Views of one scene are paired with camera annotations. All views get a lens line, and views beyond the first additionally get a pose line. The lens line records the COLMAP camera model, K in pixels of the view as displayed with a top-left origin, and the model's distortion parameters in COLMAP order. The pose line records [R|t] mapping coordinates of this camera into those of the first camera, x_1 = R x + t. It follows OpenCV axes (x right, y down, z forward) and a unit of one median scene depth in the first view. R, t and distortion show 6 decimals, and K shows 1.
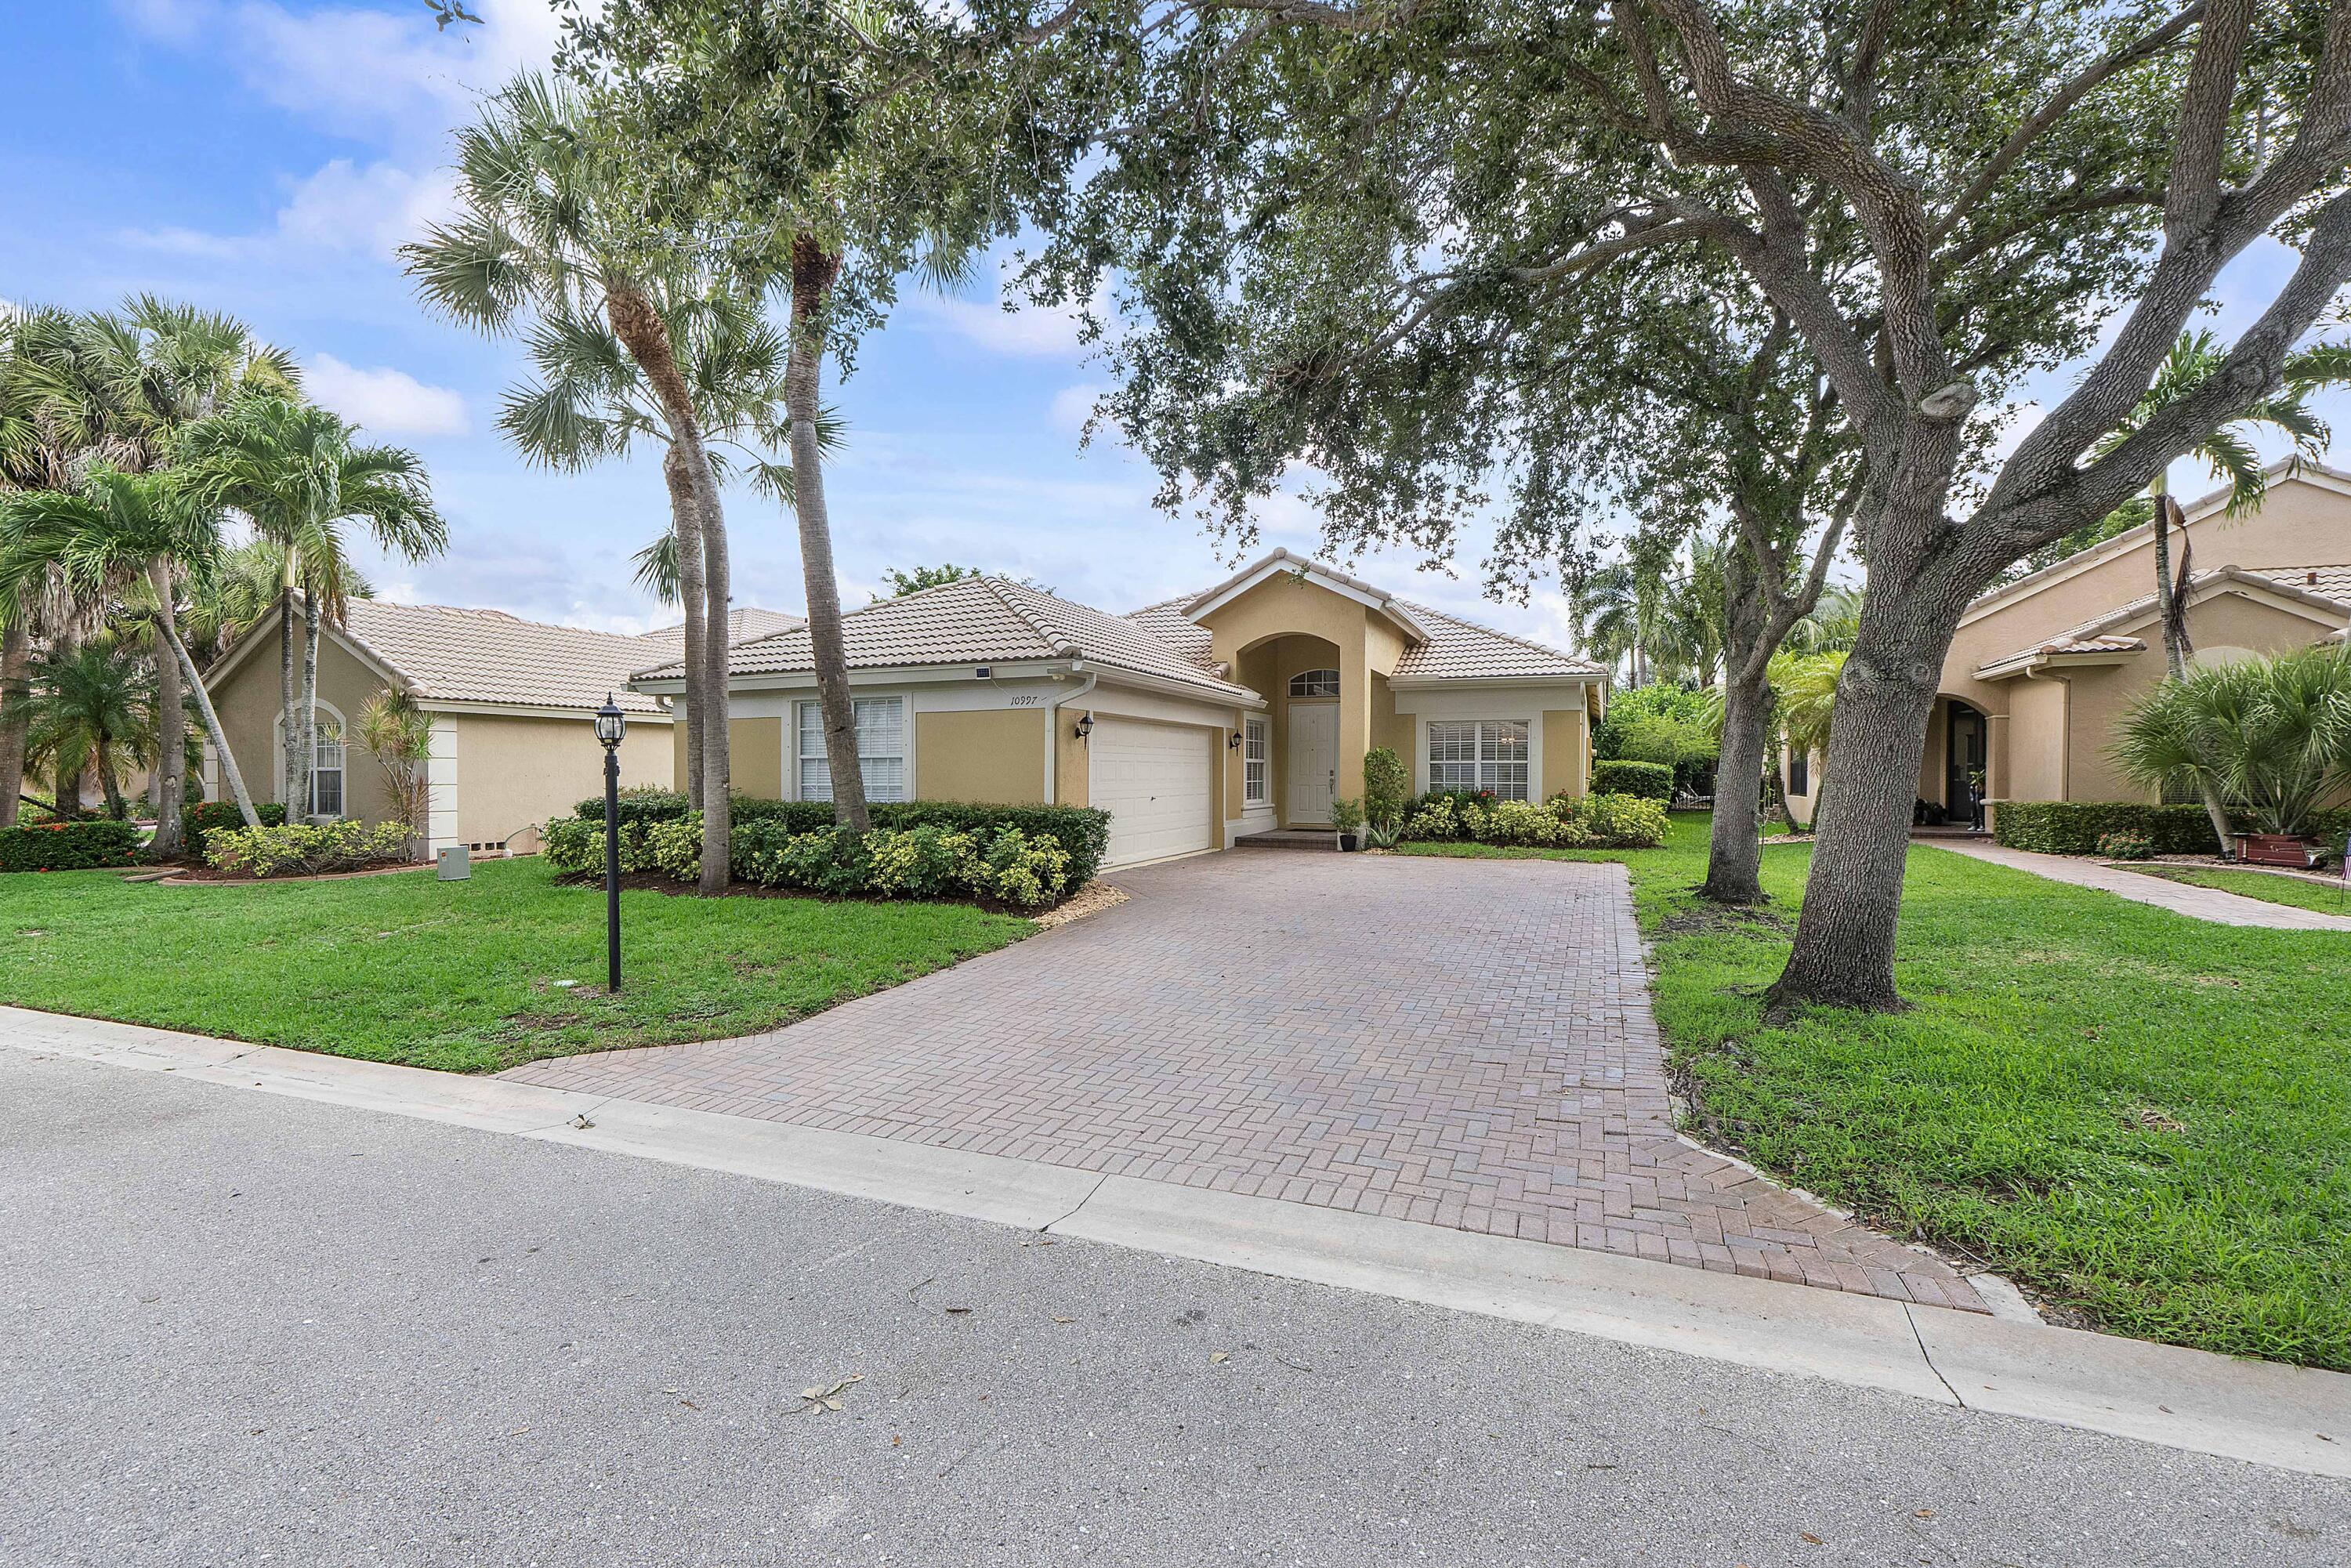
lens RADIAL K [[995.6, 0, 1173.8], [0, 995.6, 766.9], [0, 0, 1]] dist [-0.011622, 0.001008]
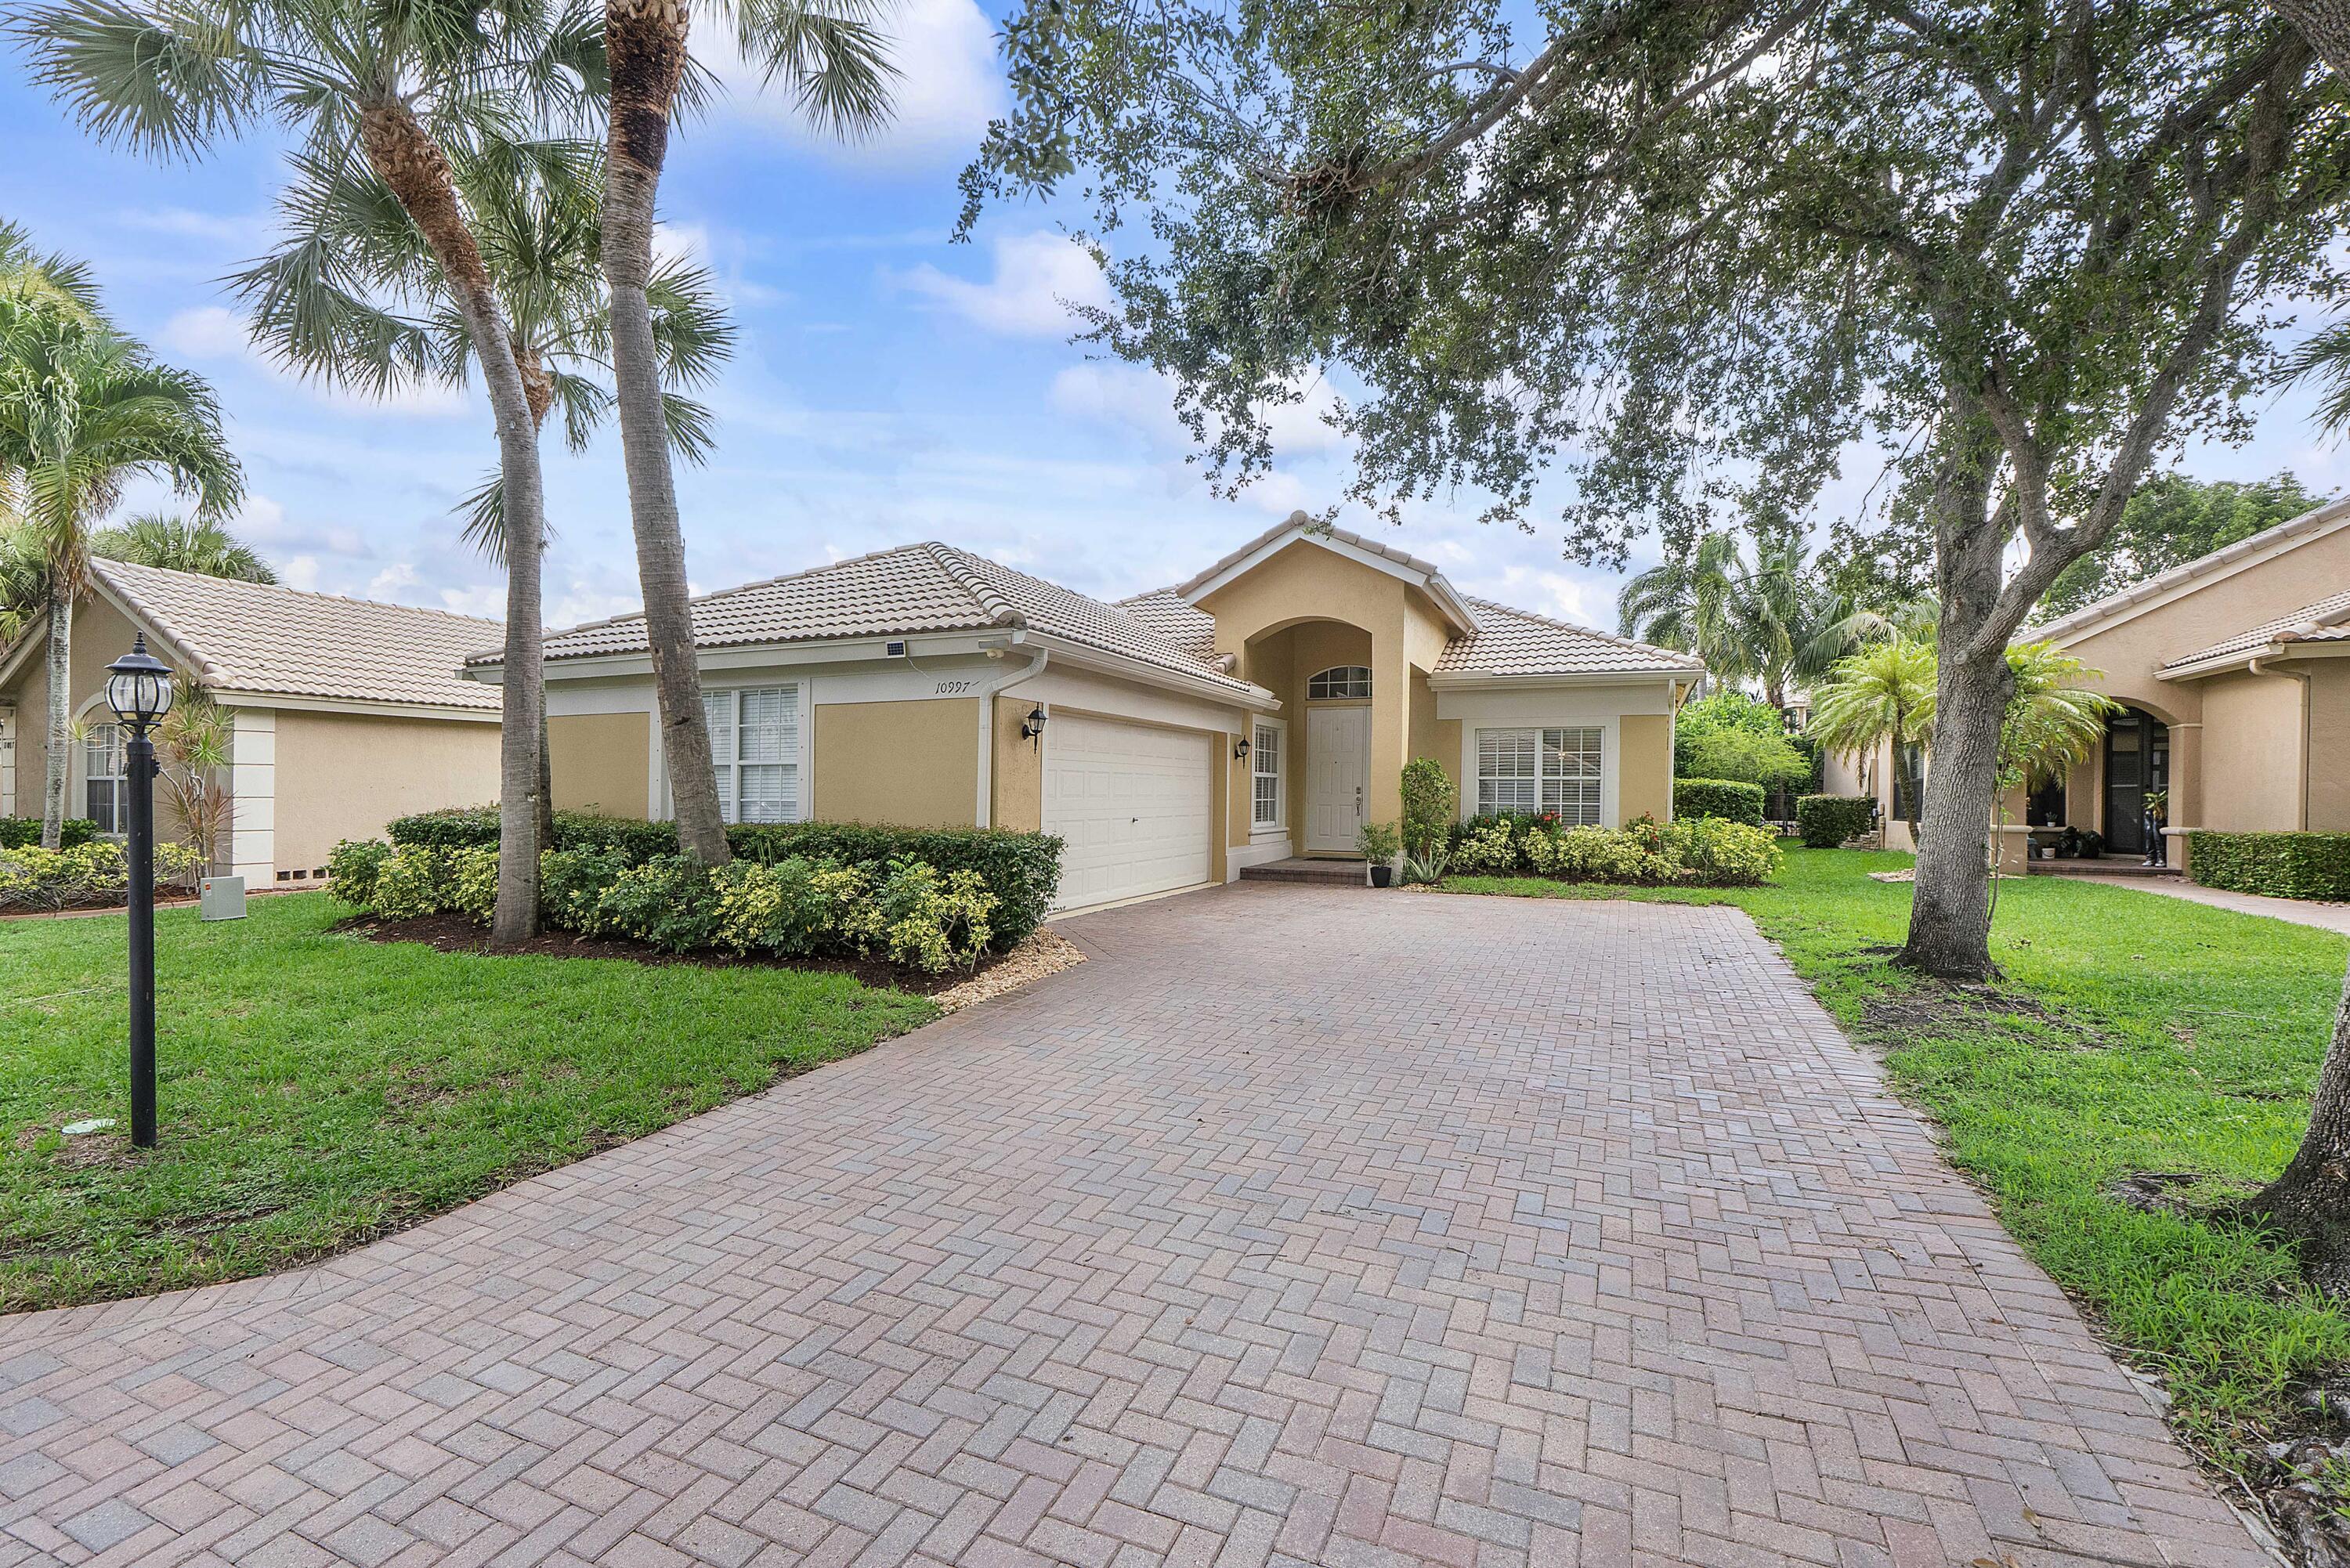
lens RADIAL K [[995.1, 0, 1165.5], [0, 995.1, 806.6], [0, 0, 1]] dist [-0.011622, 0.001008]
pose [[0.999709, 0.005941, -0.023386, 0.023459], [-0.005497, 0.999804, 0.019004, 0.006449], [0.023494, -0.018870, 0.999546, 0.229587]]
